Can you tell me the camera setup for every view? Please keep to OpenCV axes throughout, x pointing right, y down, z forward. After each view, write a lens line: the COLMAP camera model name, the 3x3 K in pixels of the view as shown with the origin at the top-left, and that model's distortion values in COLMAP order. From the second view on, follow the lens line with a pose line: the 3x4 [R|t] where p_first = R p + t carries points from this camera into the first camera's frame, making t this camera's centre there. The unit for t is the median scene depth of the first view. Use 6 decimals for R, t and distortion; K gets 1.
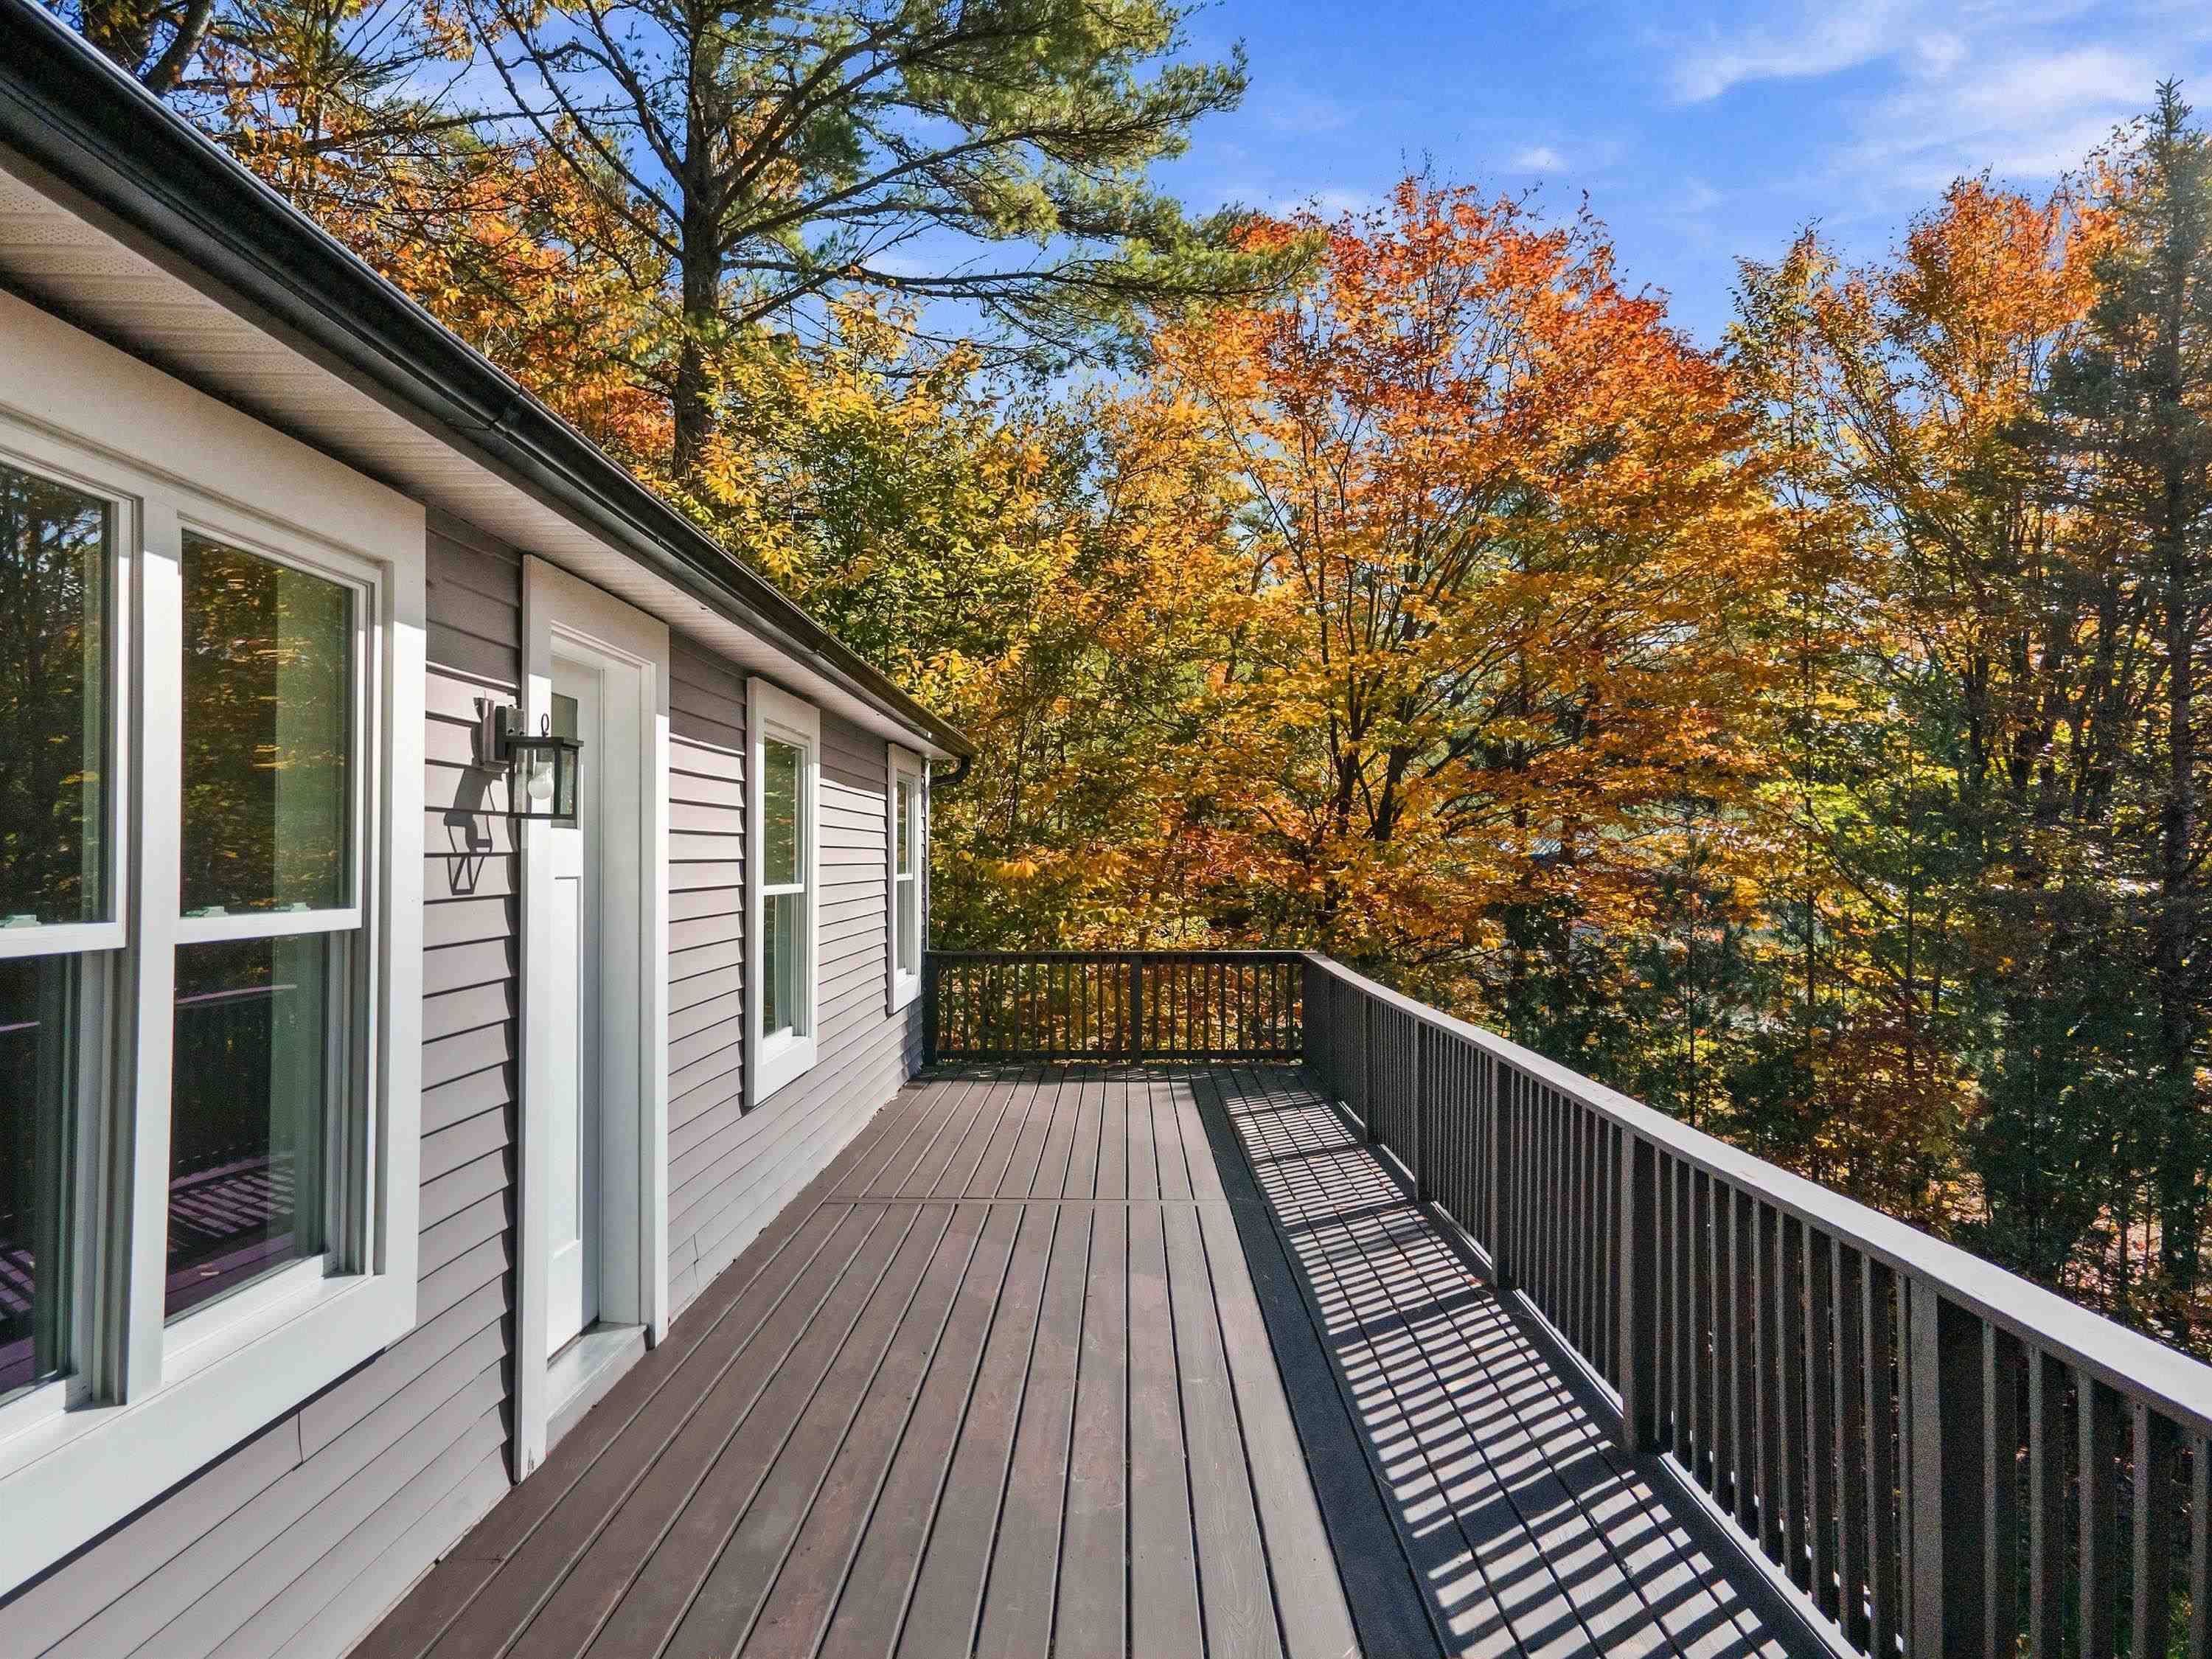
lens RADIAL K [[1593.0, 0, 1065.5], [0, 1593.0, 840.1], [0, 0, 1]] dist [0.066783, -0.034276]
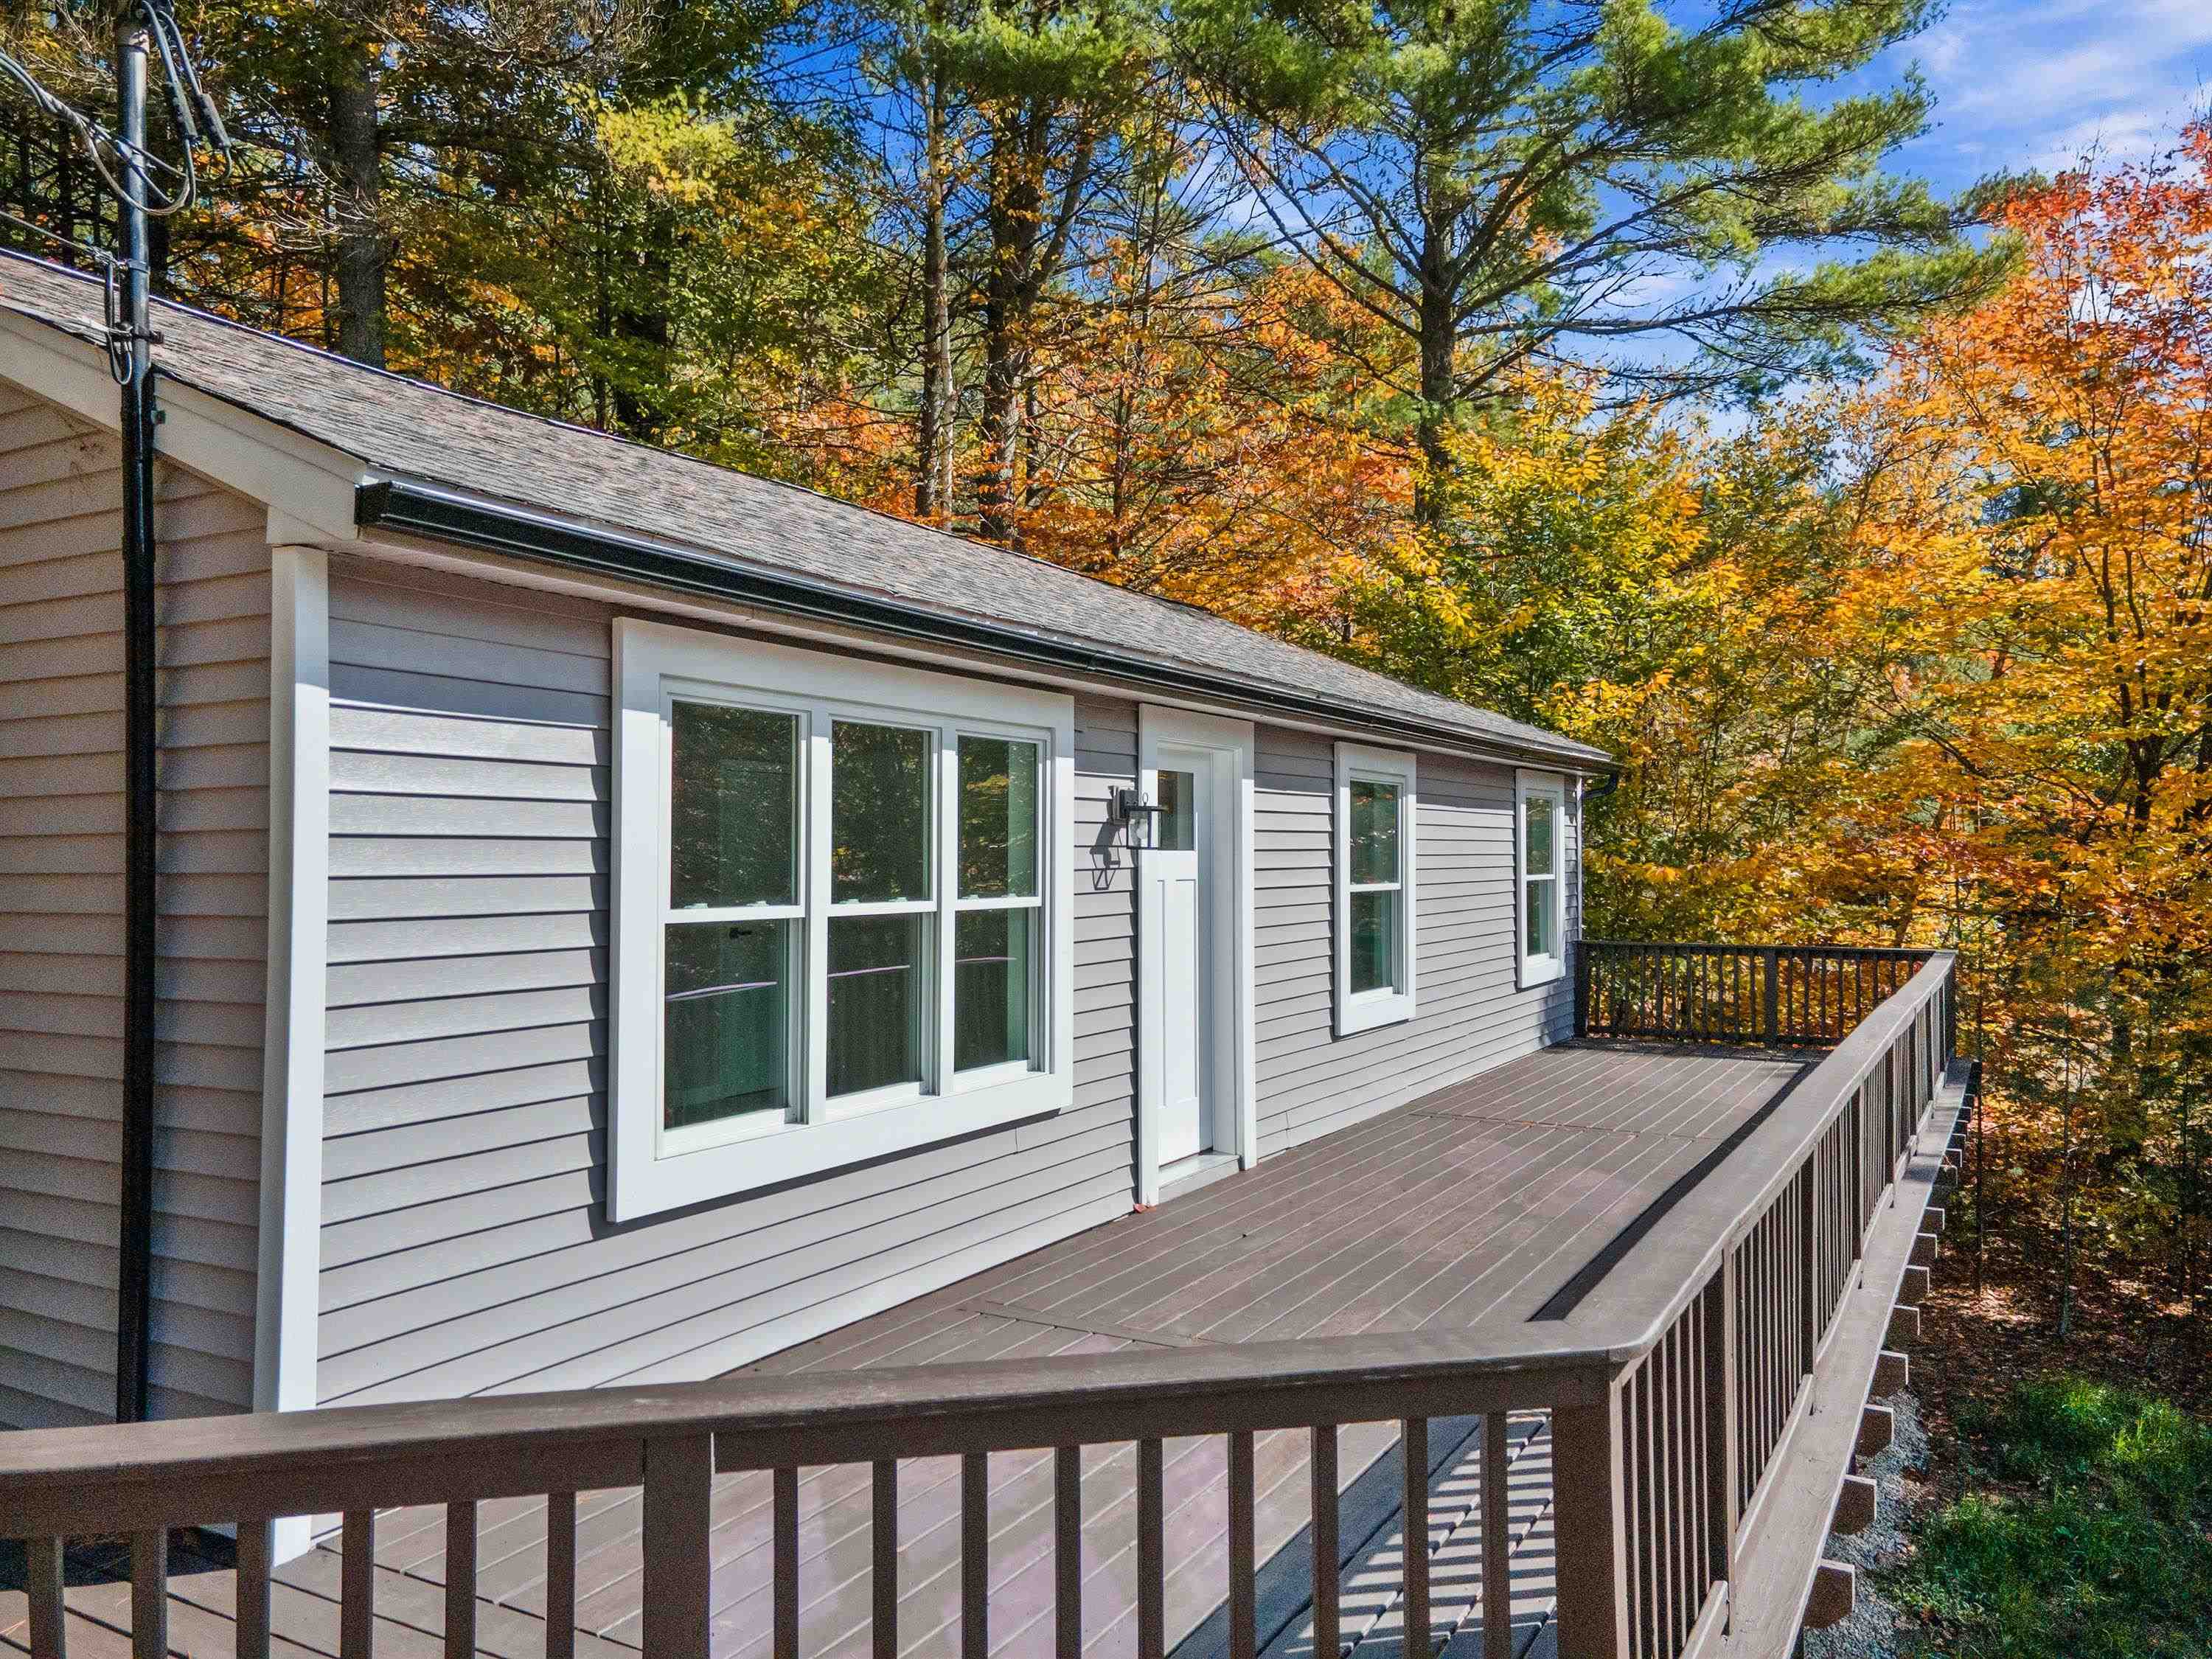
lens RADIAL K [[1593.0, 0, 1095.3], [0, 1593.0, 847.4], [0, 0, 1]] dist [0.066783, -0.034276]
pose [[0.881859, -0.004587, -0.471491, 0.293153], [0.008341, 0.999948, 0.005872, -0.016047], [0.471440, -0.009111, 0.881851, -0.384821]]
